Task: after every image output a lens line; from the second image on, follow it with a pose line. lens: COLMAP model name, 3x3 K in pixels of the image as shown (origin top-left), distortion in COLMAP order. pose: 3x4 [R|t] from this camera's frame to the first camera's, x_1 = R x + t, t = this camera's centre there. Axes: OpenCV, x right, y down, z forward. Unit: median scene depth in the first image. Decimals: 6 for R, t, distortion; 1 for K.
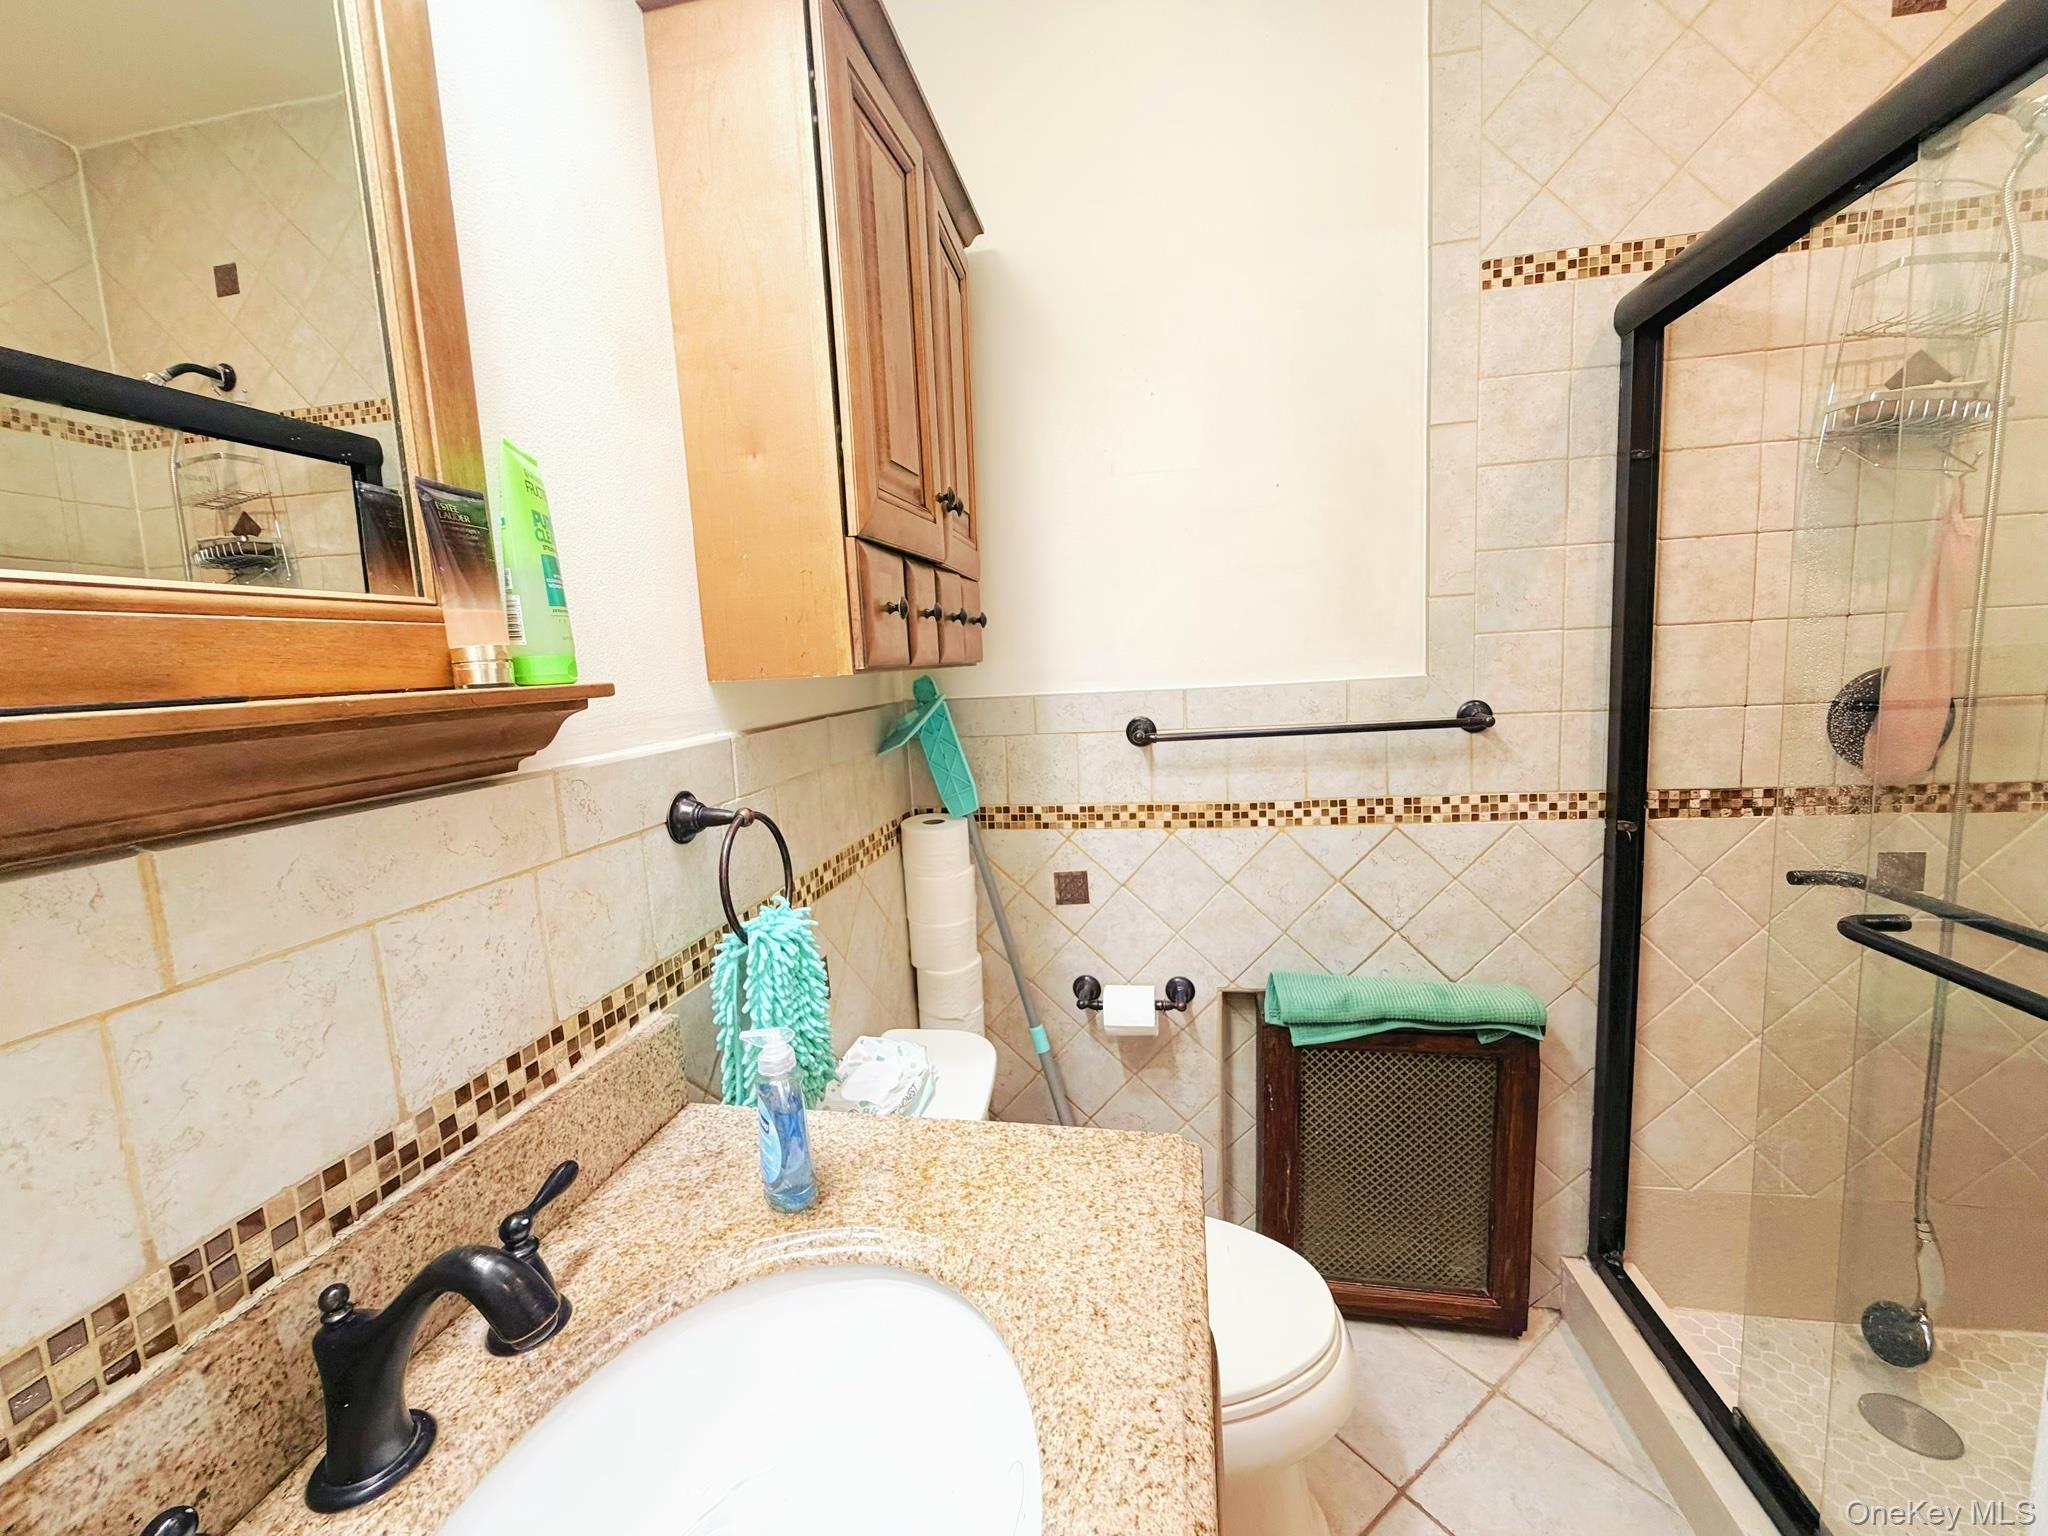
lens RADIAL K [[813.2, 0, 1015.8], [0, 813.2, 765.5], [0, 0, 1]] dist [0.000077, -0.001189]
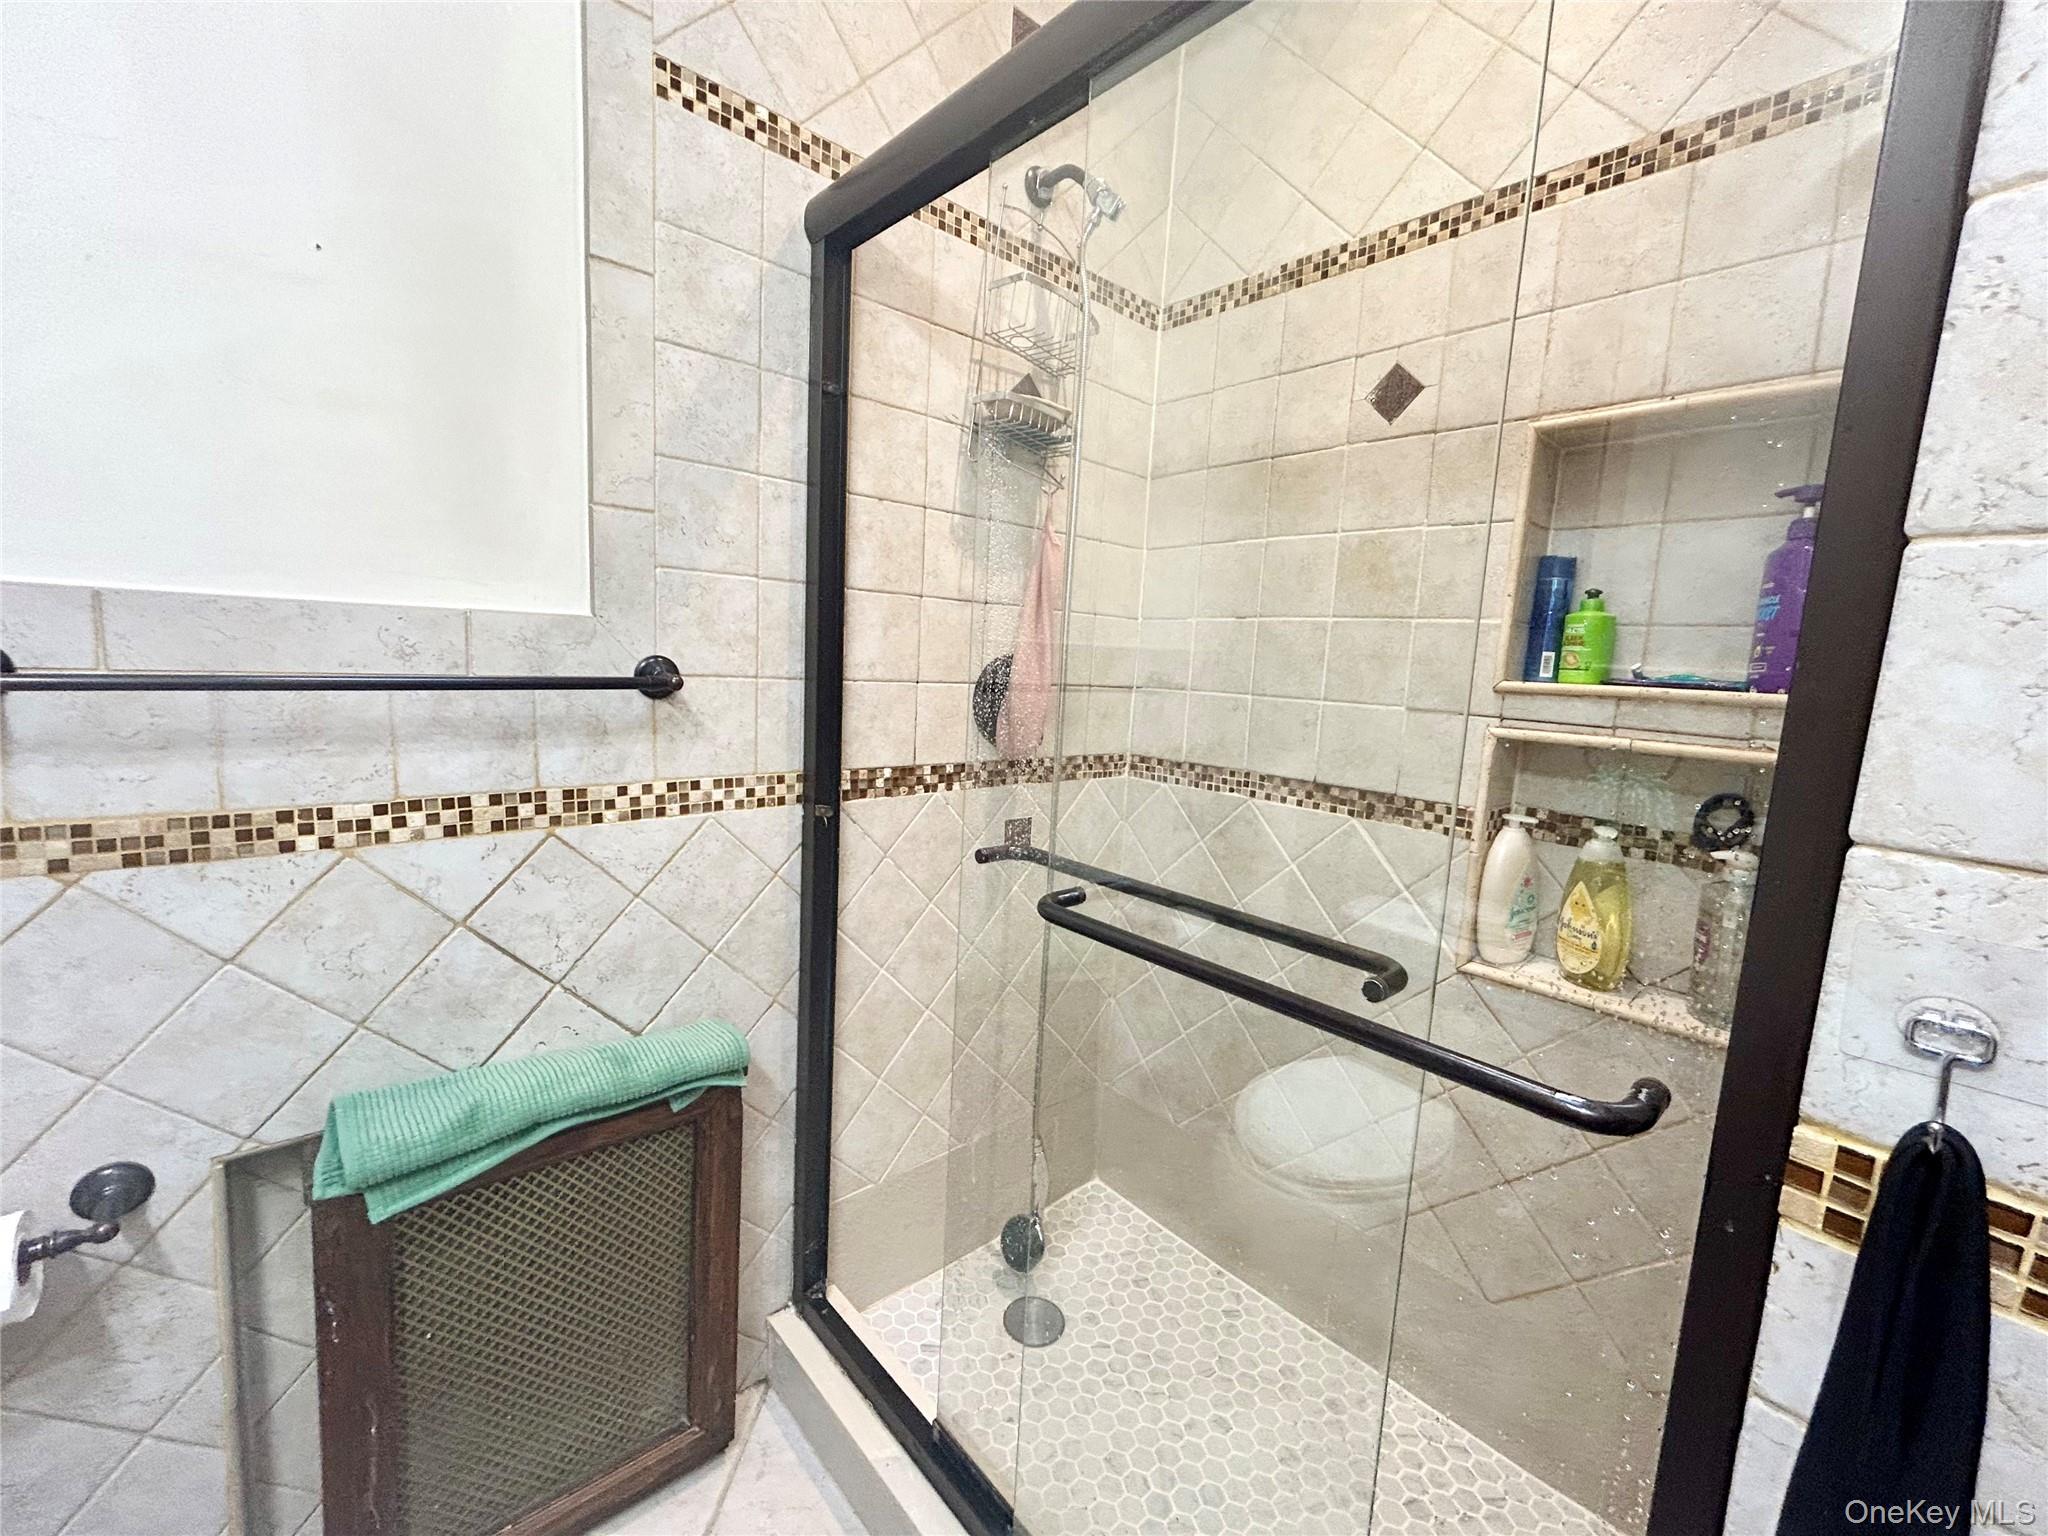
lens RADIAL K [[839.3, 0, 1022.1], [0, 839.3, 764.3], [0, 0, 1]] dist [-0.002591, -0.000102]
pose [[0.608469, -0.018528, 0.793361, 0.157036], [0.012854, 0.999826, 0.013492, 0.013998], [-0.793474, 0.001988, 0.608601, 0.268419]]
